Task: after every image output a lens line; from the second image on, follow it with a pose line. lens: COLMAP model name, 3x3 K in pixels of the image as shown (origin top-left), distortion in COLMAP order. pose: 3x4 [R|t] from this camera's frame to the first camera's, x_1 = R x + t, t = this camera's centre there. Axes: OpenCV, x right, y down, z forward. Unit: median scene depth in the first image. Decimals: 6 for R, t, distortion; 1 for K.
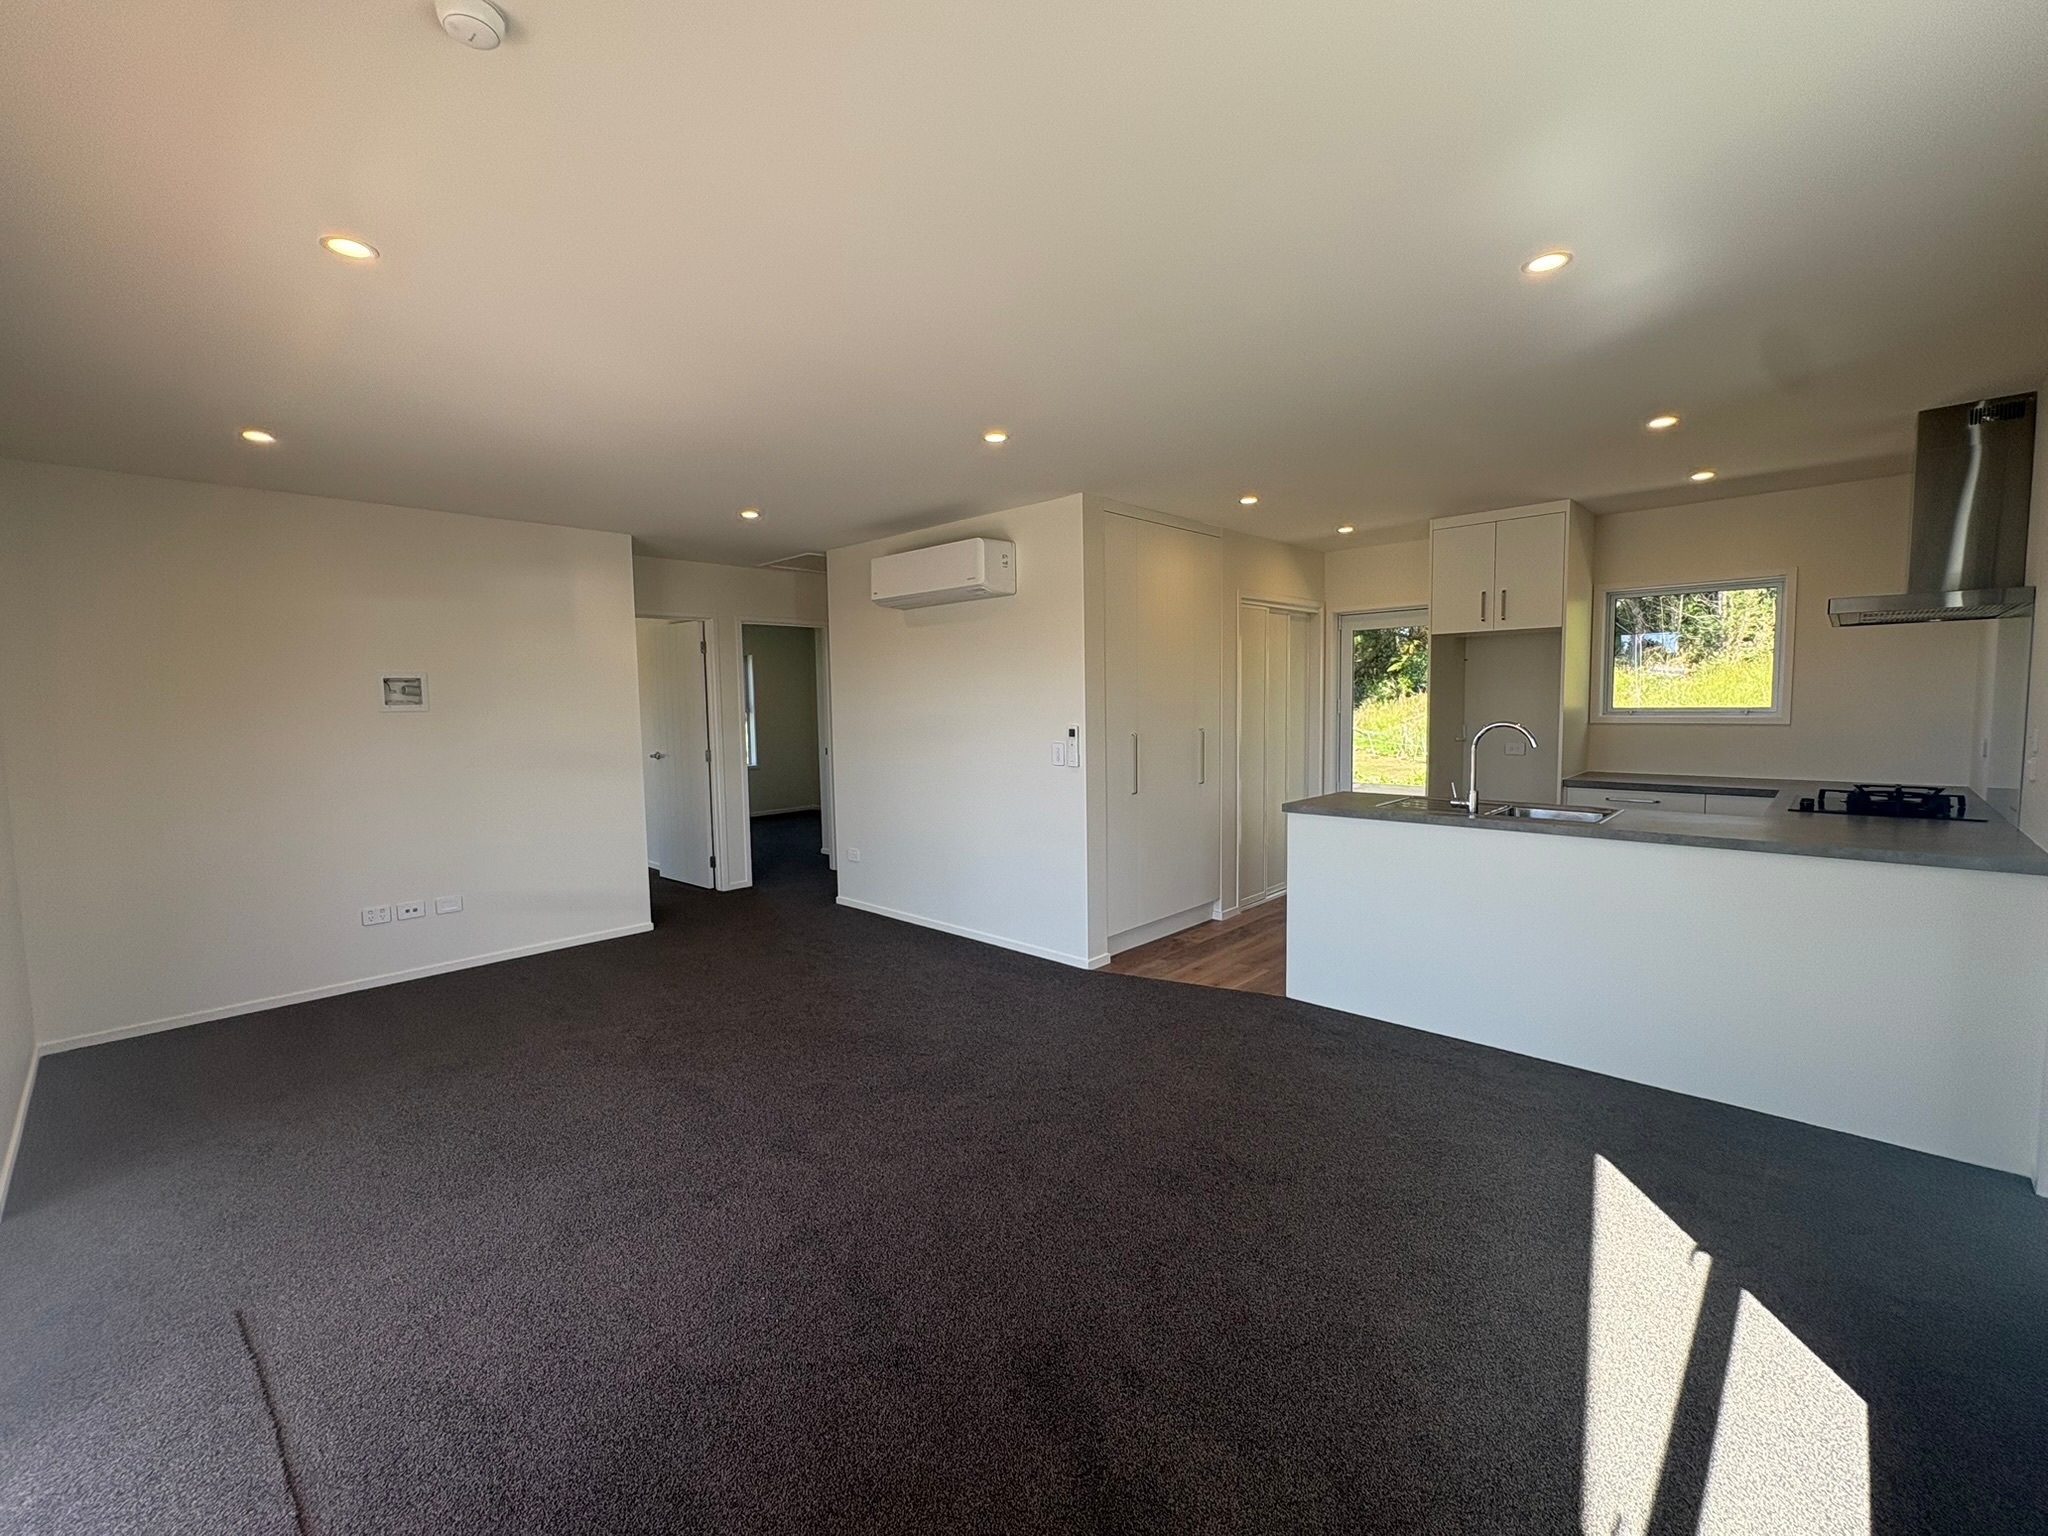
lens RADIAL K [[862.1, 0, 1025.3], [0, 862.1, 768.8], [0, 0, 1]] dist [-0.000464, 0.000150]
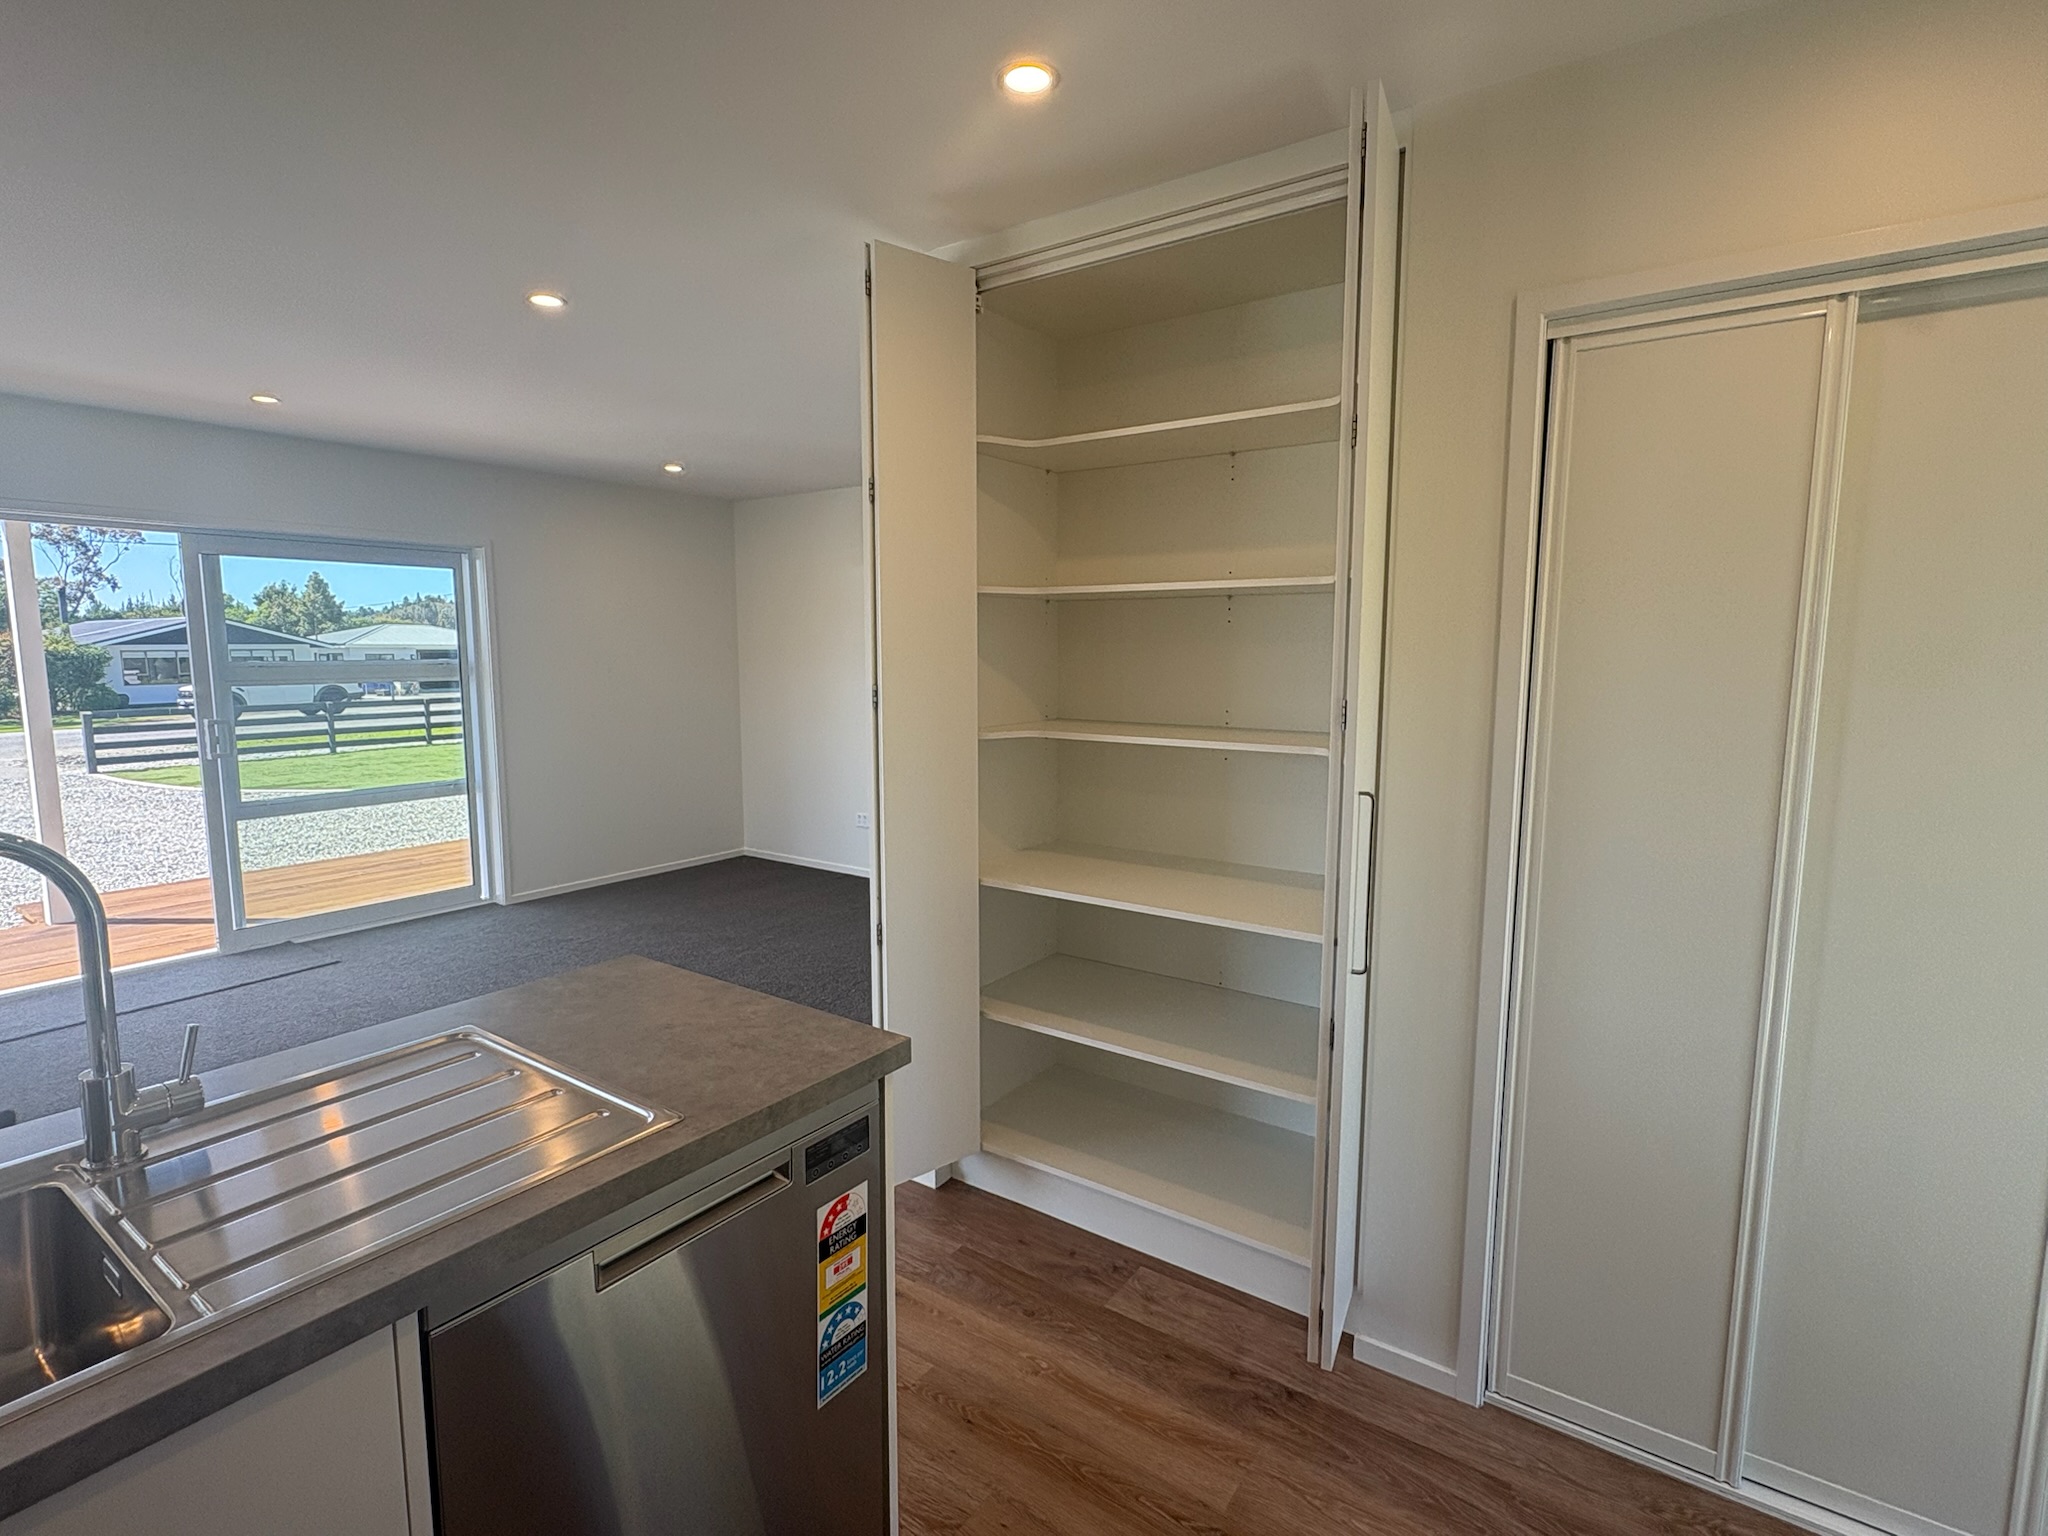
lens RADIAL K [[998.1, 0, 1015.3], [0, 998.1, 768.1], [0, 0, 1]] dist [0.003831, 0.001362]
pose [[0.144170, 0.137446, -0.979961, 0.676452], [-0.083278, 0.988479, 0.126389, -0.104704], [0.986042, 0.063388, 0.153955, 0.972343]]
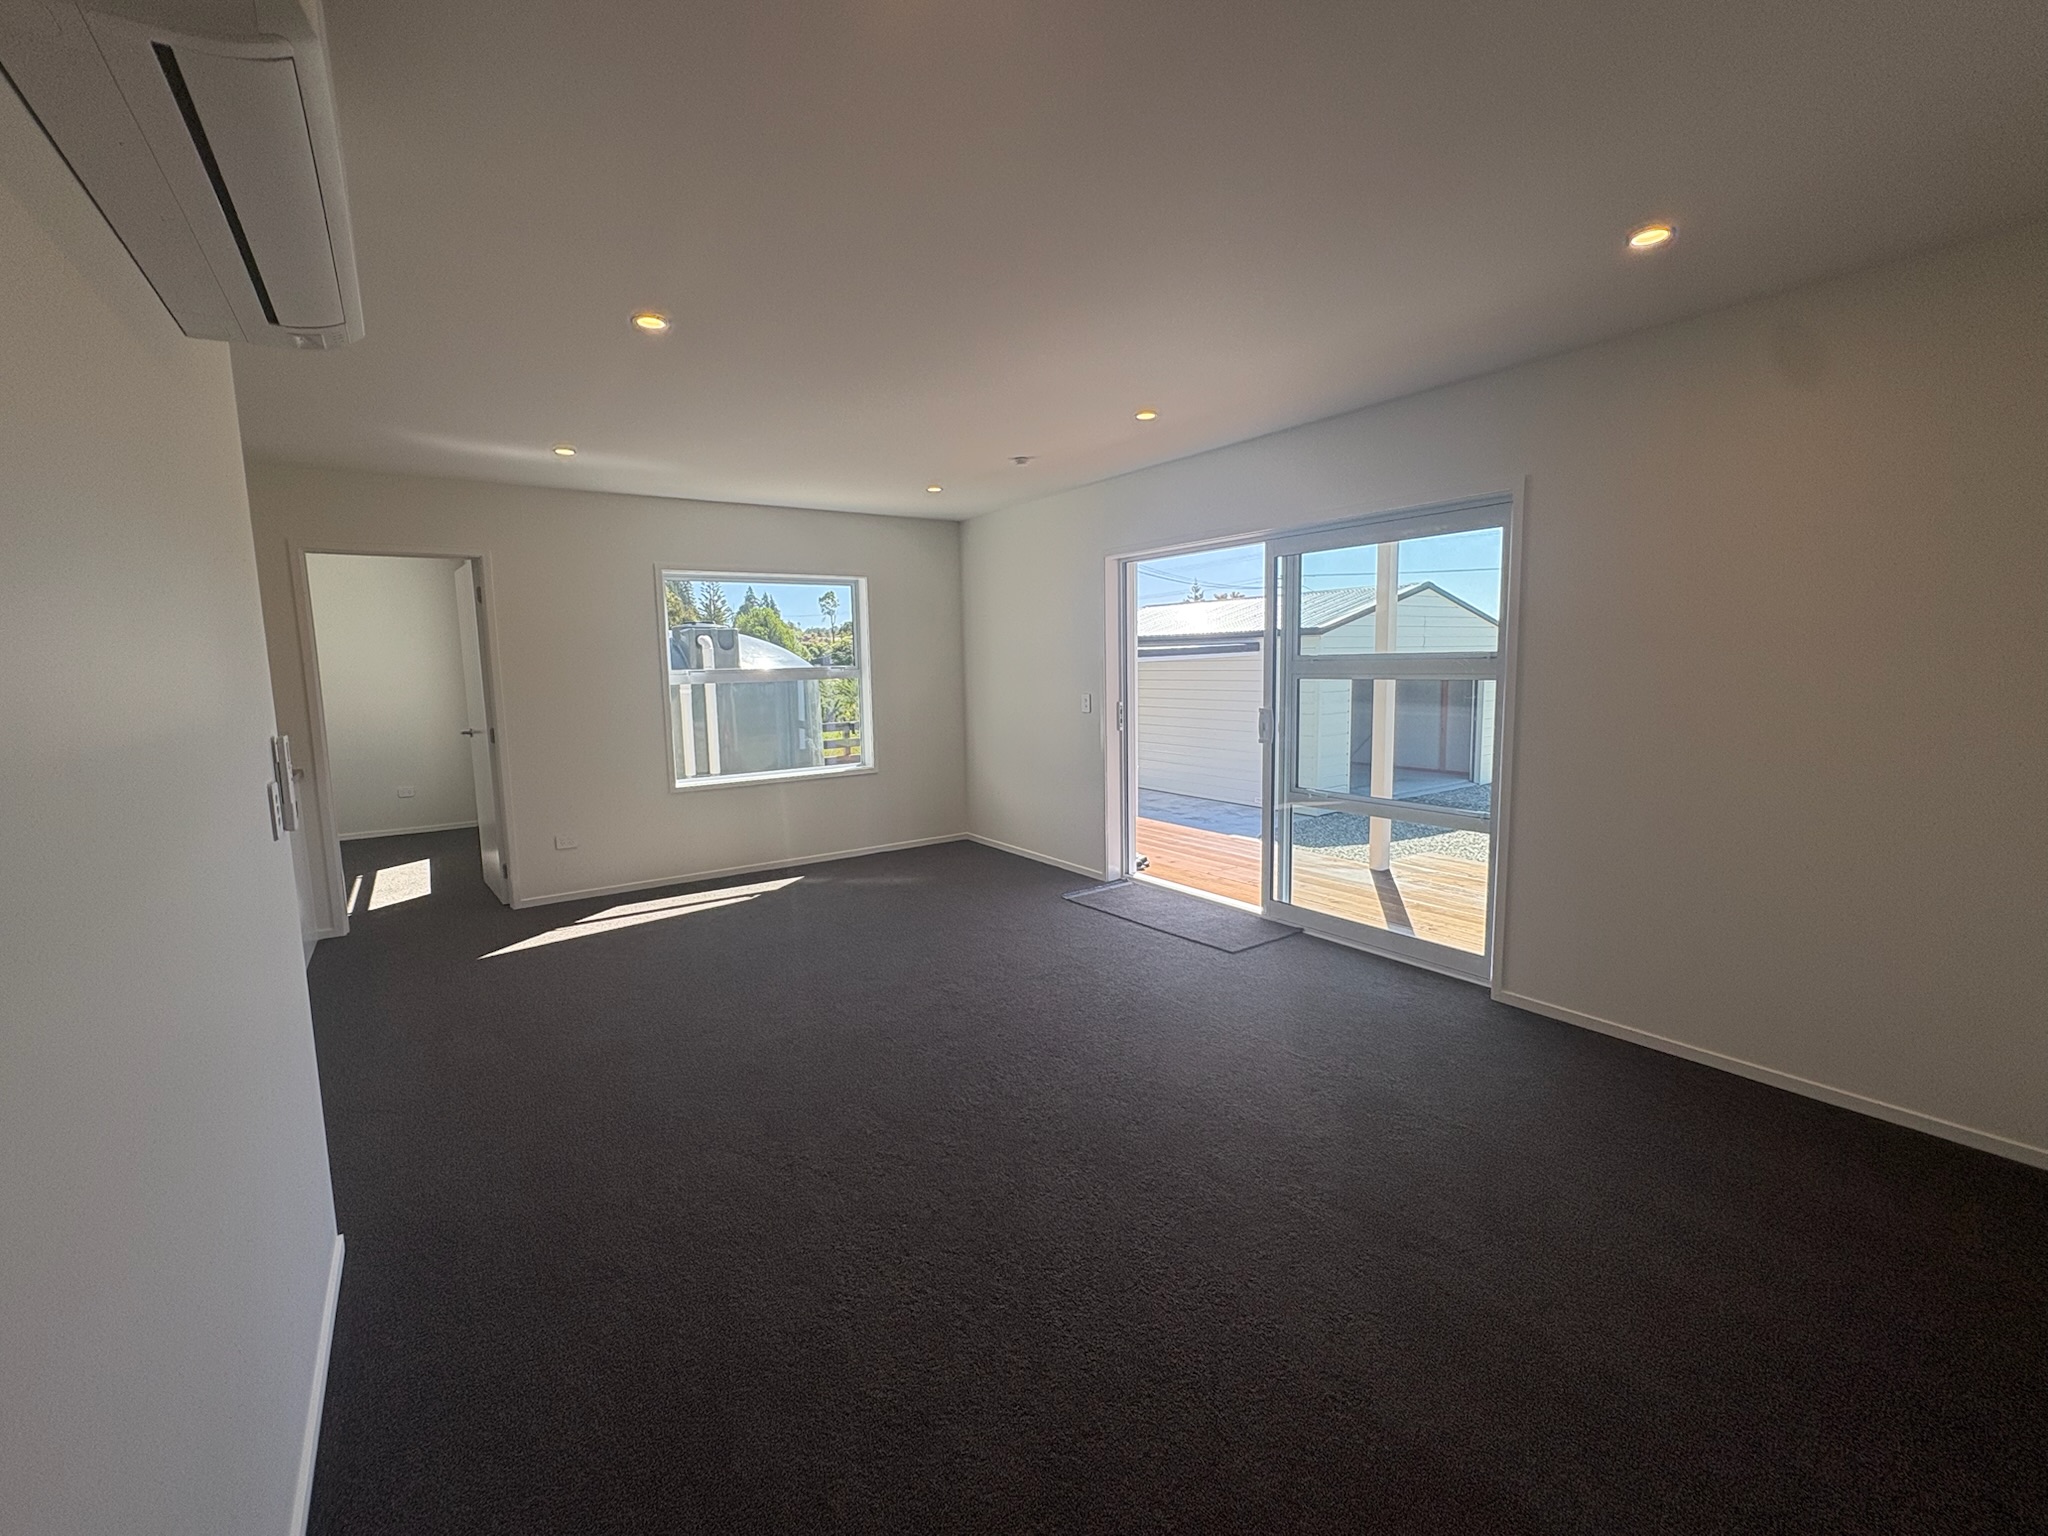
lens RADIAL K [[896.2, 0, 1024.0], [0, 896.2, 768.0], [0, 0, 1]] dist [0.000270, 0.000021]
pose [[-0.977206, 0.010940, 0.212010, -0.405525], [0.053305, 0.979321, 0.195165, -0.101860], [-0.205491, 0.202018, -0.957582, 1.362404]]
